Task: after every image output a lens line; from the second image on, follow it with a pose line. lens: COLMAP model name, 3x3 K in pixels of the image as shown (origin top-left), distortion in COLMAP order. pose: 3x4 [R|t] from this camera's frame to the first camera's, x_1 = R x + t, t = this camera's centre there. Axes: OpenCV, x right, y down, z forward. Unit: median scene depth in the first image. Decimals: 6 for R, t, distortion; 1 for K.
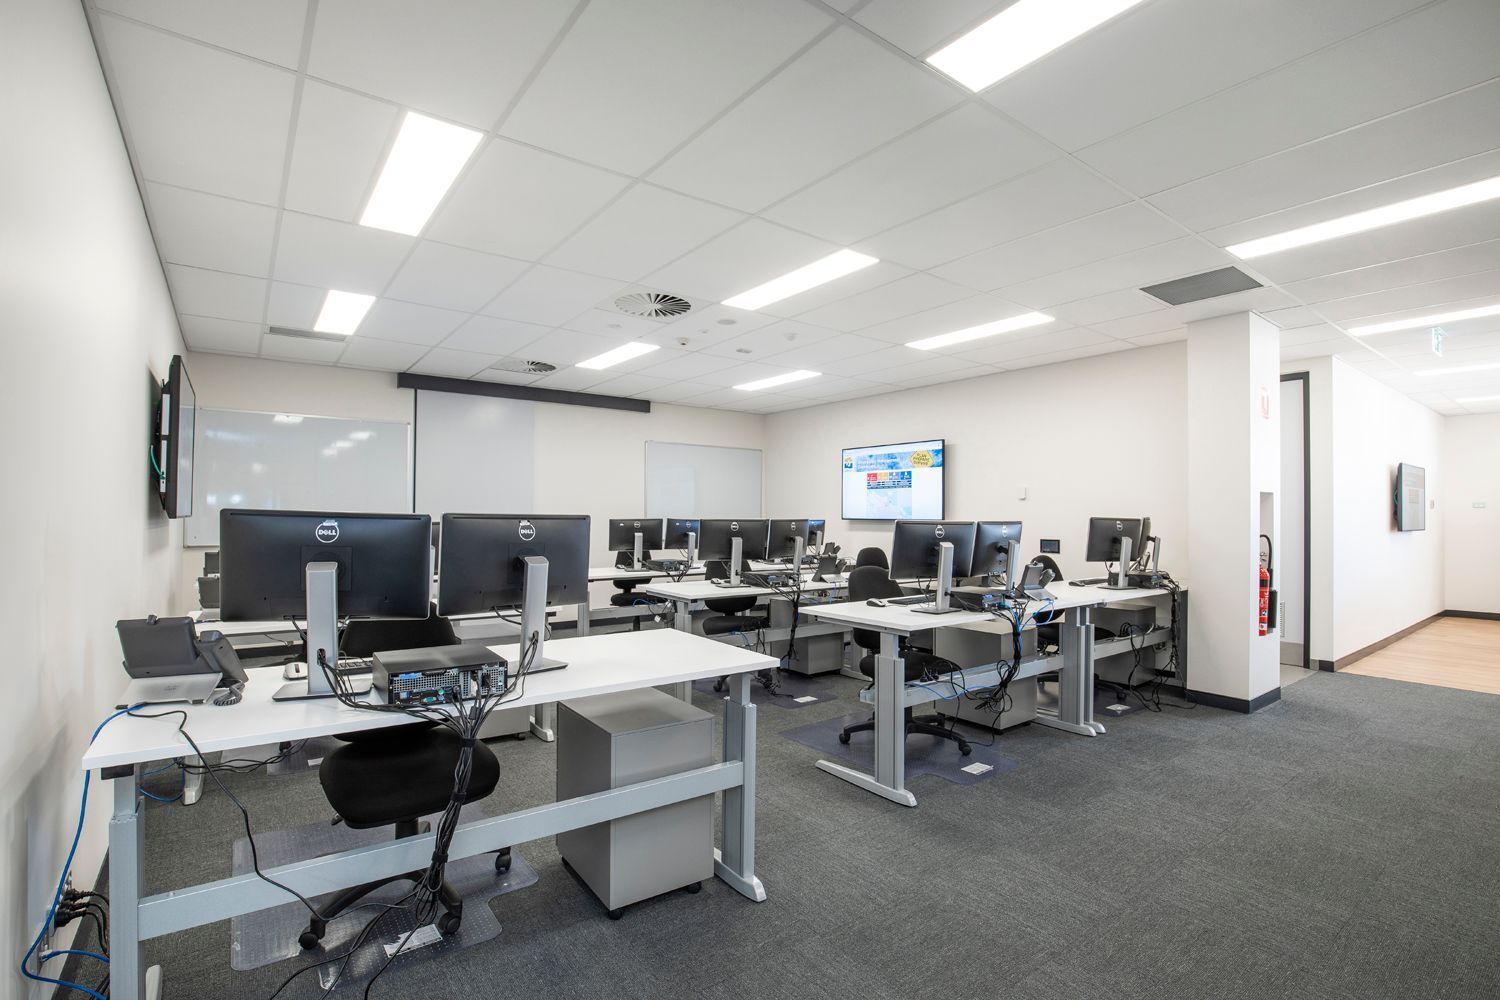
lens RADIAL K [[695.6, 0, 744.3], [0, 695.6, 501.8], [0, 0, 1]] dist [-0.023468, 0.000154]
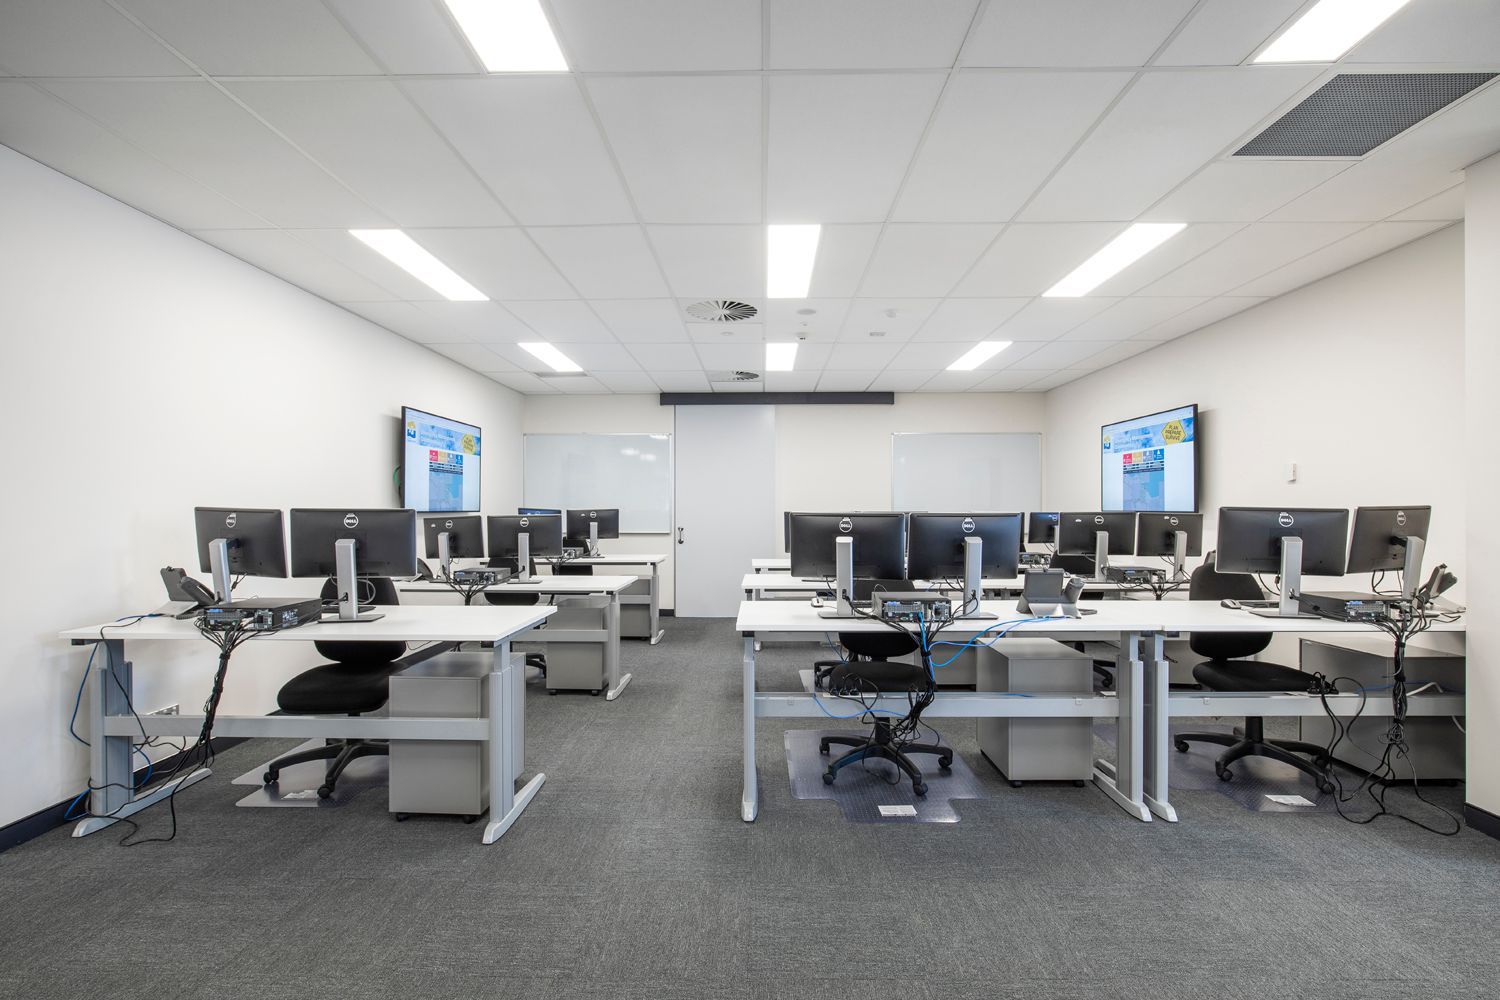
lens RADIAL K [[690.4, 0, 750.0], [0, 690.4, 500.0], [0, 0, 1]] dist [-0.001786, 0.000516]
pose [[0.795161, -0.013762, -0.606243, 0.379660], [0.017658, 0.999844, 0.000463, 0.004617], [0.606142, -0.011073, 0.795280, 0.127277]]
